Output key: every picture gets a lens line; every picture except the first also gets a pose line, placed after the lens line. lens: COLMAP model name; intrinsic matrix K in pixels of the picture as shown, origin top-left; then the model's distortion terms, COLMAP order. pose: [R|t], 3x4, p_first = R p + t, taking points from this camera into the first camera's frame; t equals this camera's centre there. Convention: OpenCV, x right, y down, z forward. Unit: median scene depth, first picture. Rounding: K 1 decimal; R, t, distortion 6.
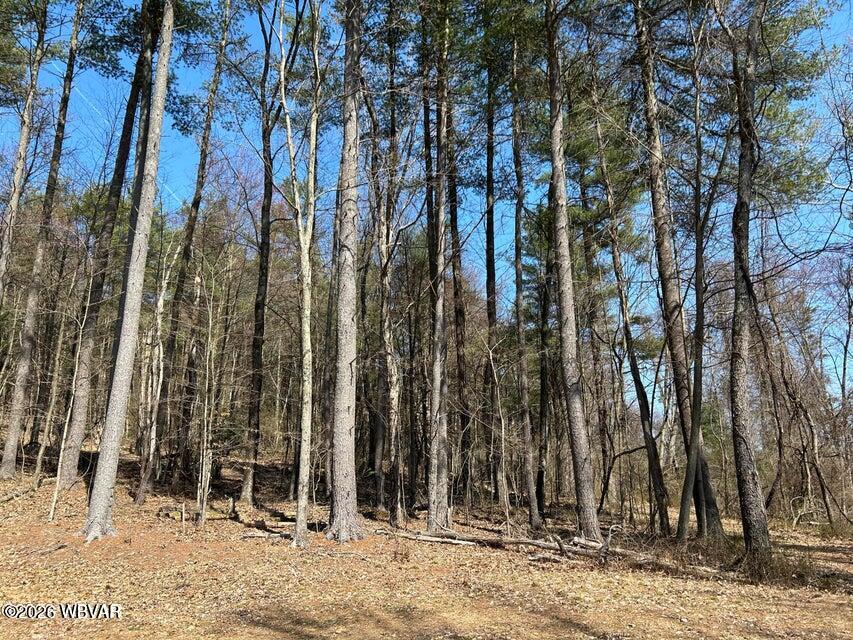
lens RADIAL K [[643.6, 0, 430.5], [0, 643.6, 325.8], [0, 0, 1]] dist [0.061776, -0.053438]
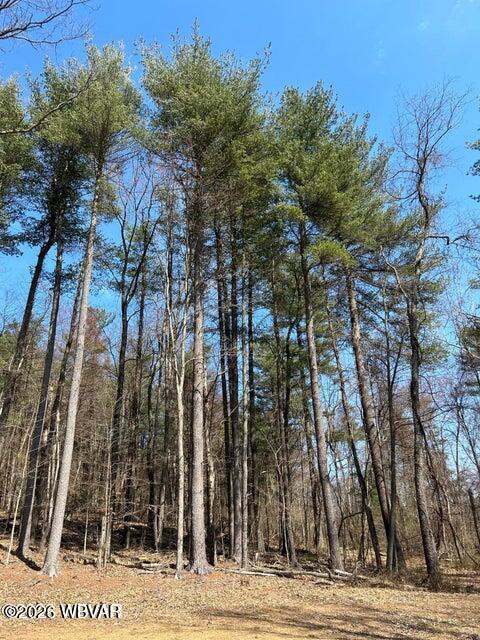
lens RADIAL K [[480.8, 0, 236.2], [0, 480.8, 323.6], [0, 0, 1]] dist [0.053133, -0.055581]
pose [[0.987896, 0.054445, 0.145251, -0.202974], [-0.029359, 0.985082, -0.169561, -0.076183], [-0.152316, 0.163245, 0.974757, -0.267351]]
